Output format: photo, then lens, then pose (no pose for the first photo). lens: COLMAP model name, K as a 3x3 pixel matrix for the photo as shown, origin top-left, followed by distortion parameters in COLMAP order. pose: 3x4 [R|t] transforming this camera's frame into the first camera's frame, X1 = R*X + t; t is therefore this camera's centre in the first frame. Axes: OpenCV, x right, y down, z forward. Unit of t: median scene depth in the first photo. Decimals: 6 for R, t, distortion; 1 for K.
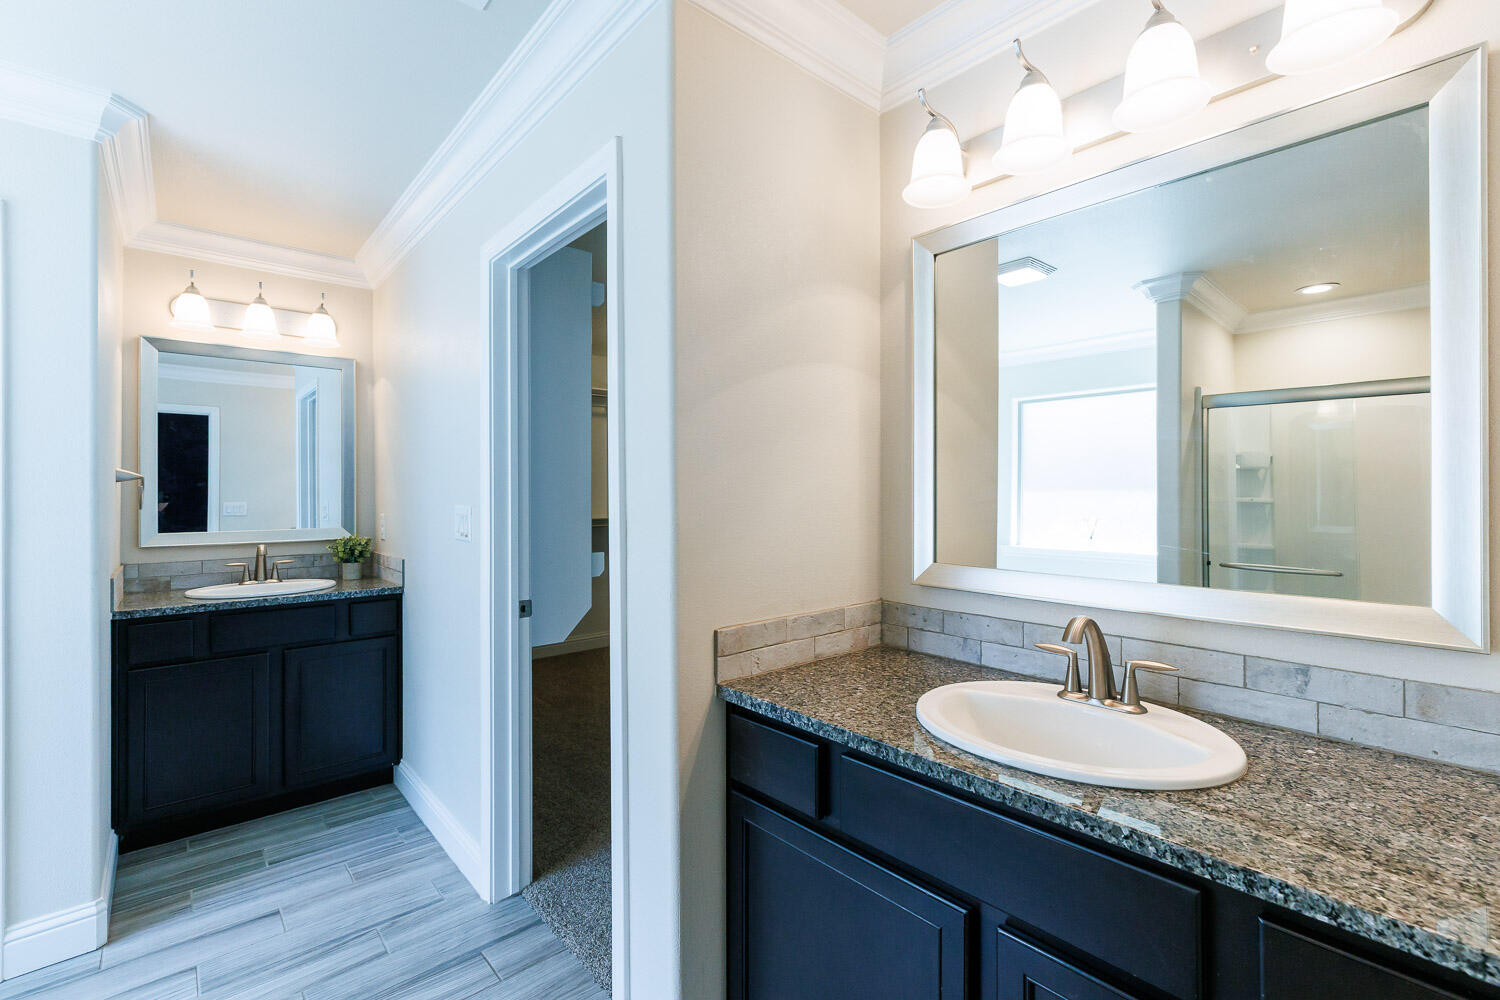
lens RADIAL K [[681.1, 0, 761.7], [0, 681.1, 488.4], [0, 0, 1]] dist [-0.000986, 0.002717]
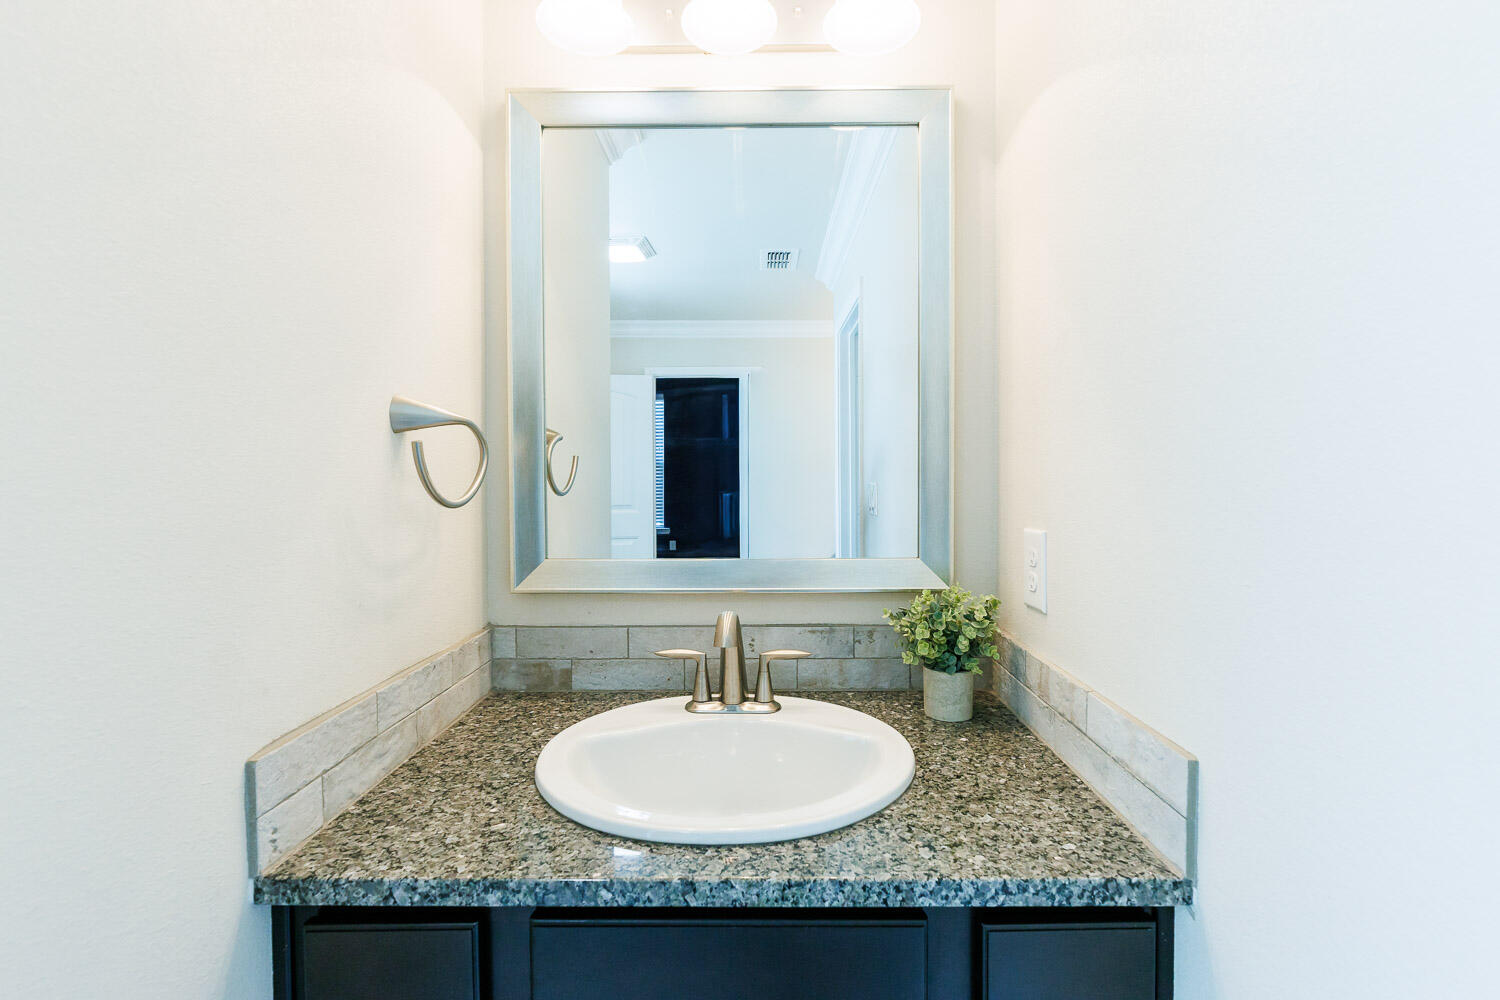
lens RADIAL K [[681.1, 0, 752.3], [0, 681.1, 487.7], [0, 0, 1]] dist [-0.000986, 0.002717]
pose [[0.743297, 0.017850, -0.668724, -0.466535], [0.002172, 0.999574, 0.029095, 0.008605], [0.668958, -0.023079, 0.742942, 0.711054]]
